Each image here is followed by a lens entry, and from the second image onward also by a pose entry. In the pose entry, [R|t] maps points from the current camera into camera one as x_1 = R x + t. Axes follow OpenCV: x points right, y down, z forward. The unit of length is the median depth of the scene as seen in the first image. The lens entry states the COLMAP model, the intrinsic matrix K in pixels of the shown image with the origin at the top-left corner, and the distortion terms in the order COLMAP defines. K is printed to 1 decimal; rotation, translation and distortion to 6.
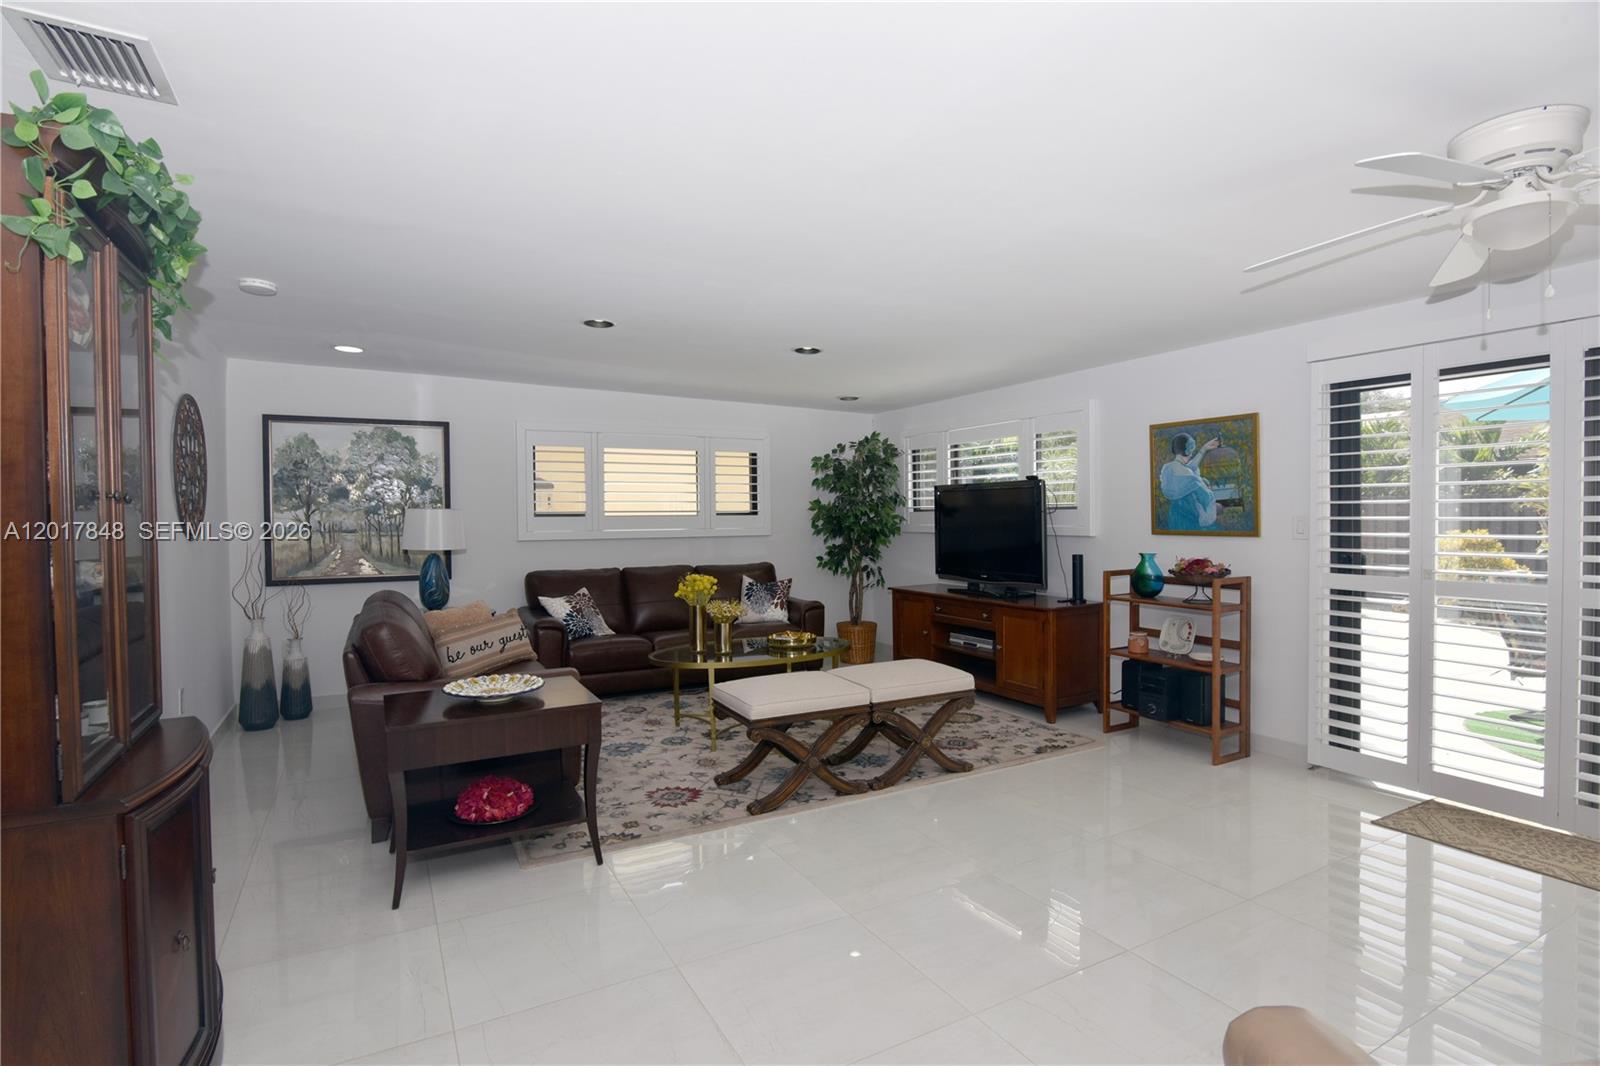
lens RADIAL K [[784.7, 0, 796.5], [0, 784.7, 530.4], [0, 0, 1]] dist [-0.017702, -0.000655]
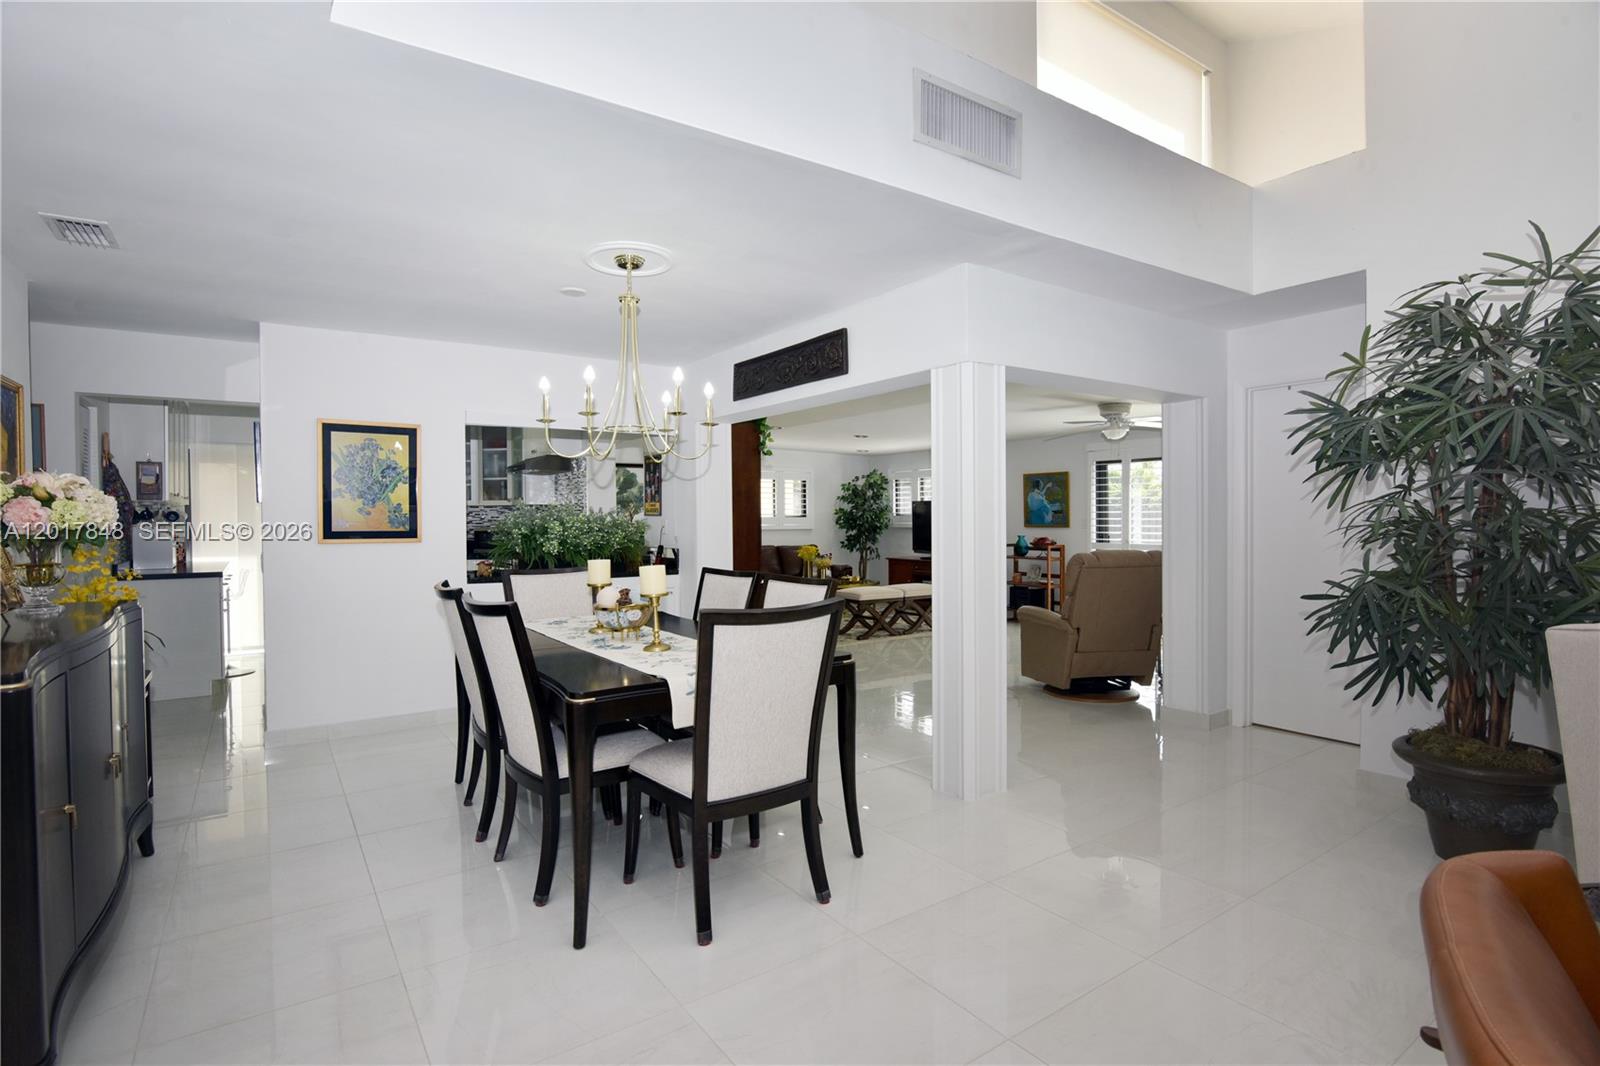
lens RADIAL K [[784.7, 0, 794.0], [0, 784.7, 533.3], [0, 0, 1]] dist [-0.017702, -0.000655]
pose [[0.994556, 0.001033, 0.104195, -0.396140], [-0.000987, 0.999999, -0.000491, 0.025445], [-0.104195, 0.000385, 0.994557, -1.077576]]
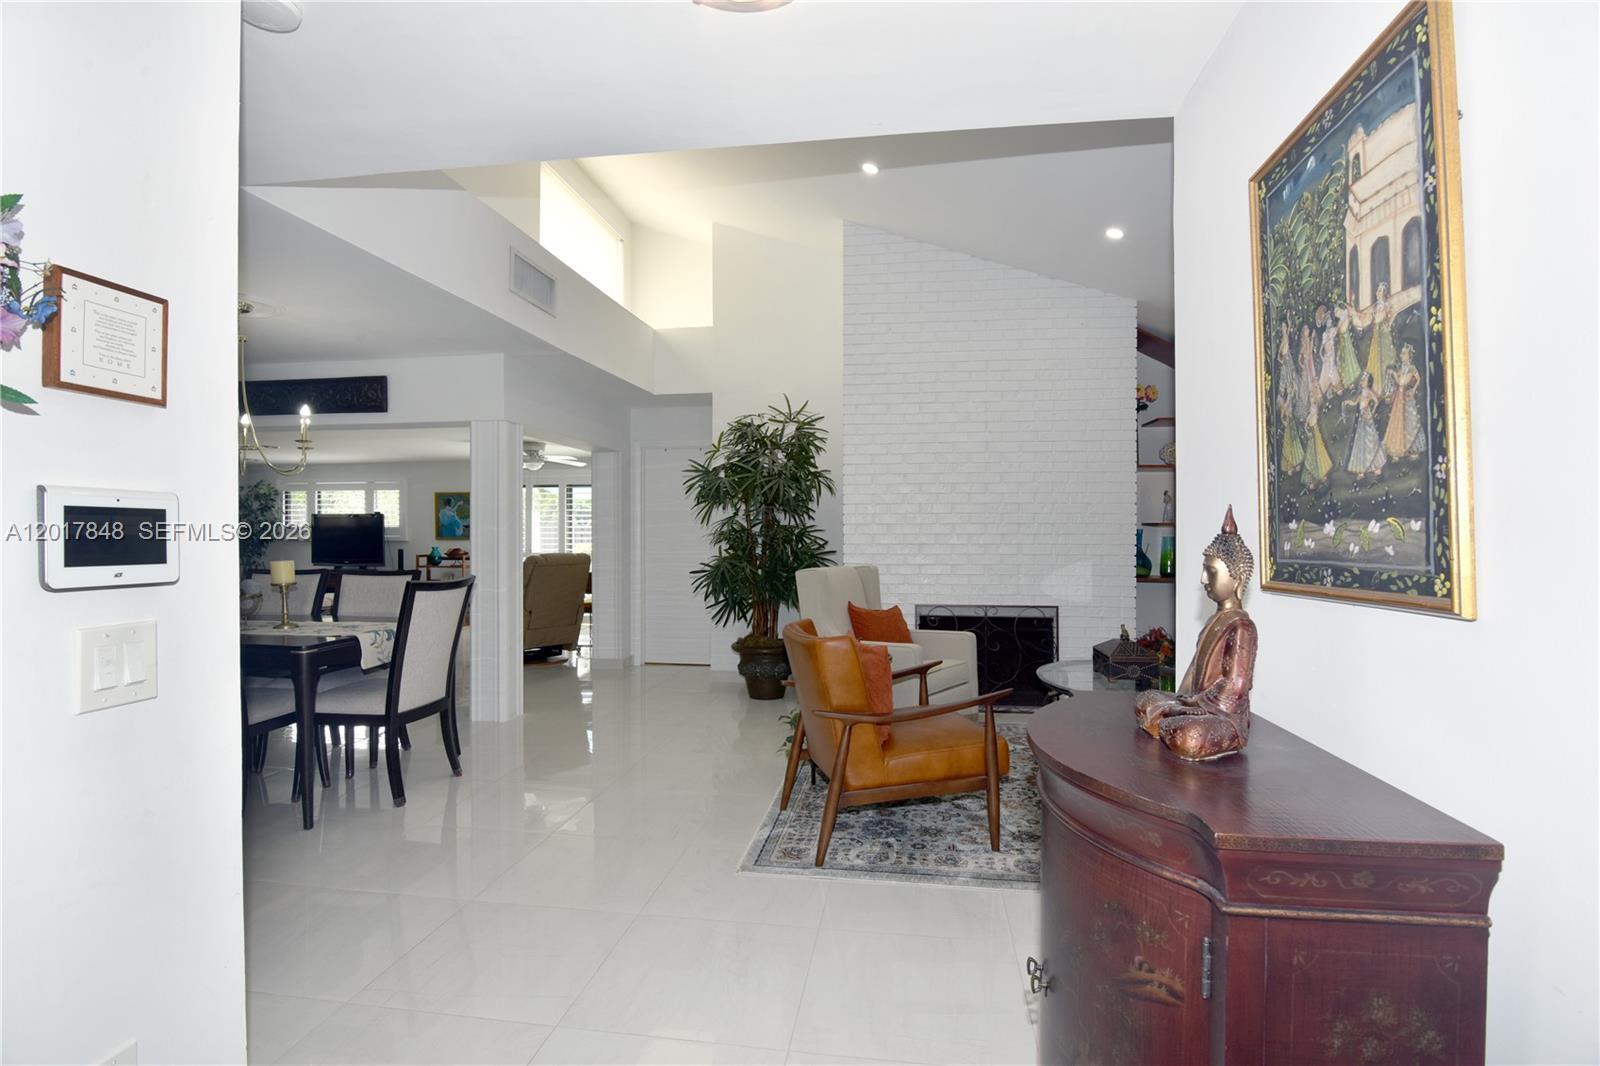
lens RADIAL K [[784.7, 0, 797.6], [0, 784.7, 532.8], [0, 0, 1]] dist [-0.017702, -0.000655]
pose [[0.605196, 0.010919, 0.796001, -0.799957], [0.009192, 0.999743, -0.020703, 0.046146], [-0.796023, 0.019846, 0.604941, -1.357084]]
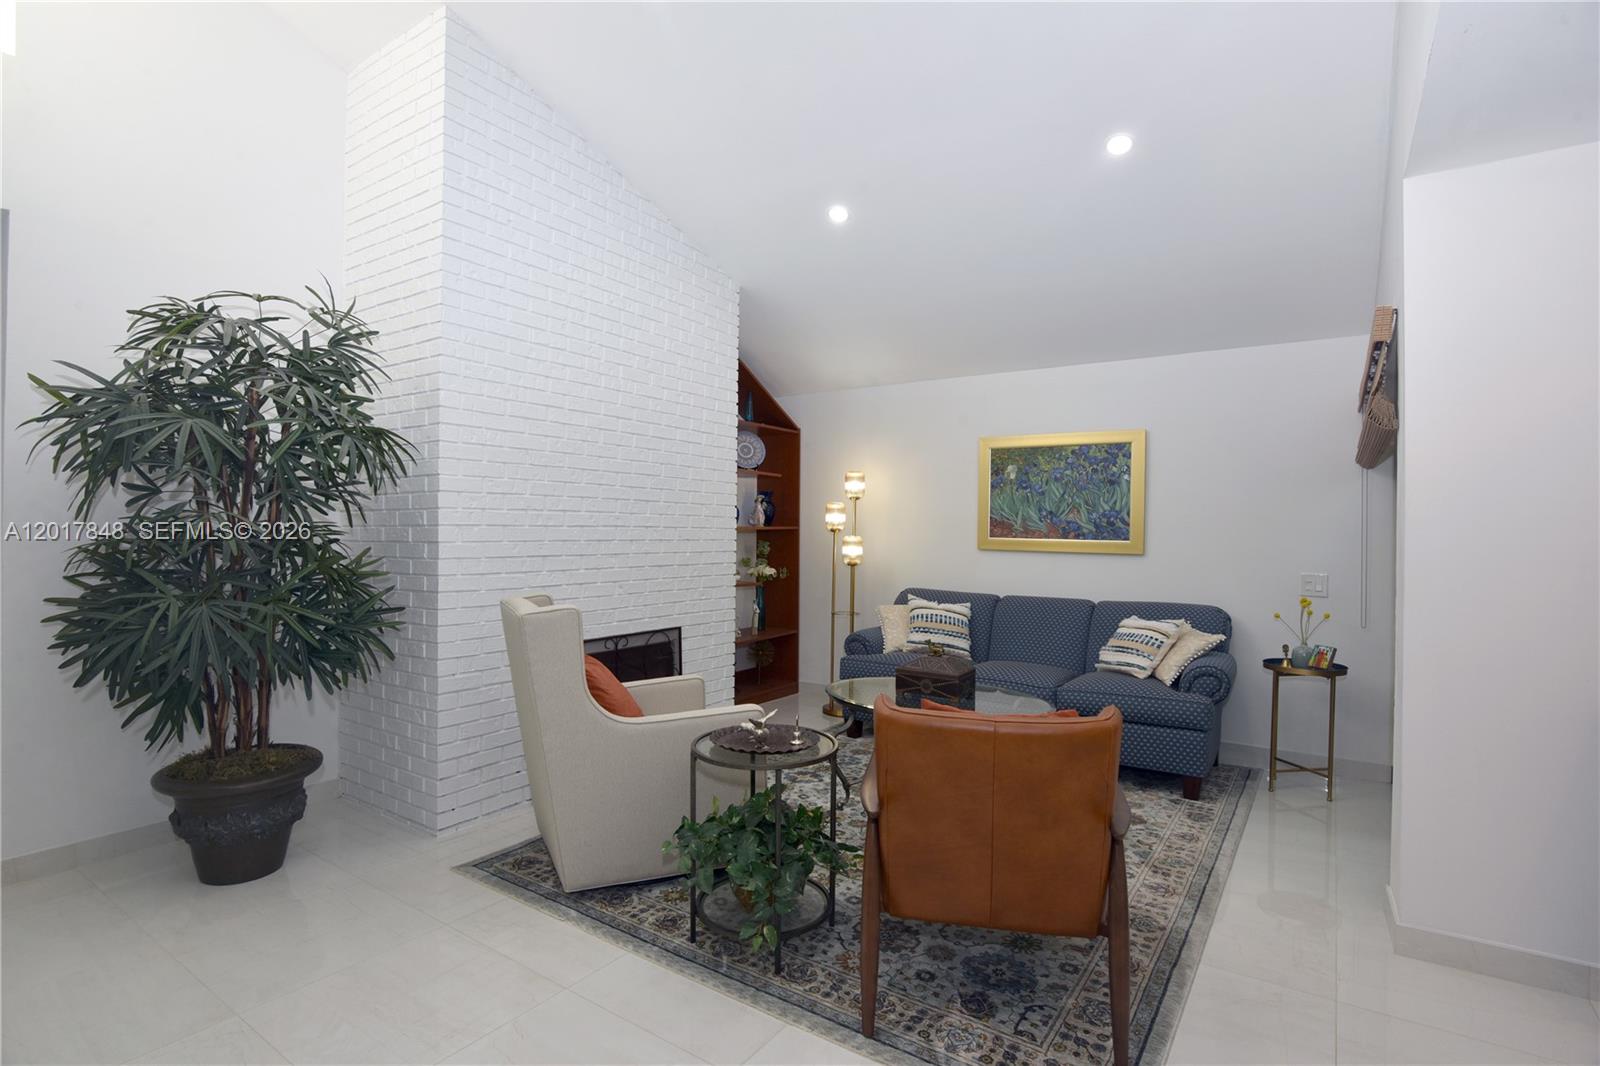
lens RADIAL K [[784.7, 0, 802.6], [0, 784.7, 531.6], [0, 0, 1]] dist [-0.017702, -0.000655]
pose [[-0.451270, 0.008113, 0.892351, -0.559679], [0.016049, 0.999871, -0.000975, 0.019361], [-0.892243, 0.013881, -0.451342, -0.624912]]
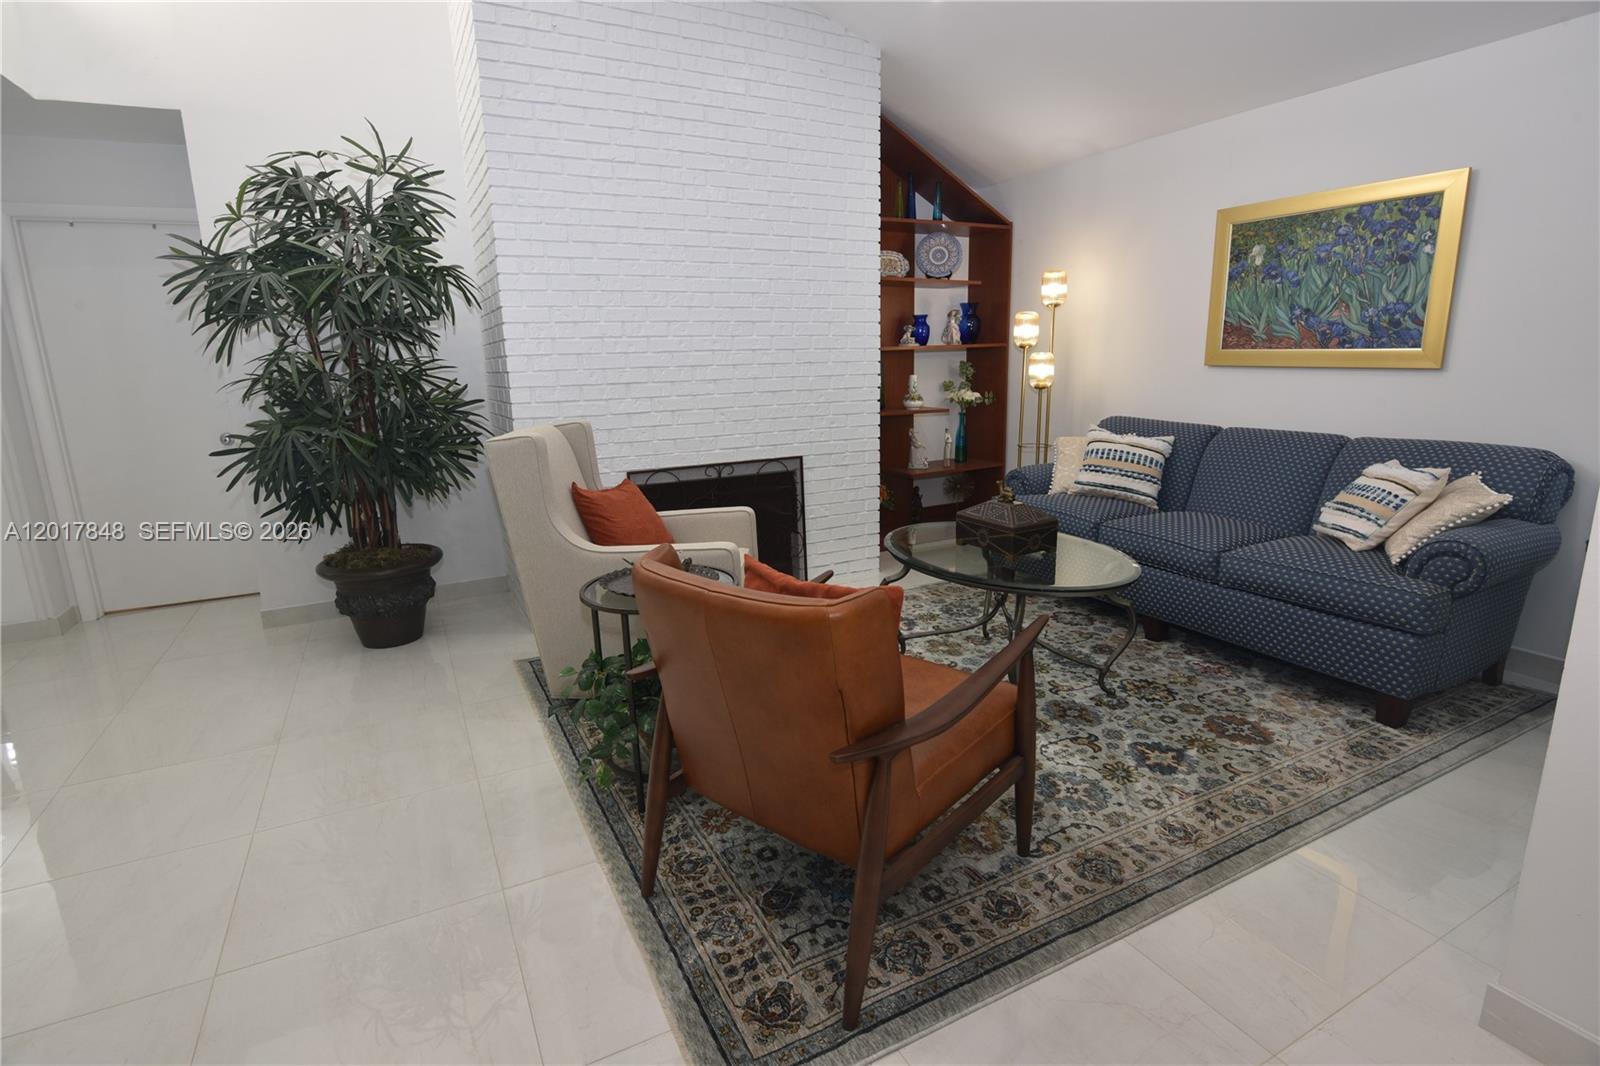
lens RADIAL K [[784.7, 0, 797.7], [0, 784.7, 533.7], [0, 0, 1]] dist [-0.017702, -0.000655]
pose [[0.023389, -0.207602, 0.977934, -0.548674], [0.044618, 0.977443, 0.206431, 0.032374], [-0.998730, 0.038806, 0.032125, -0.962062]]
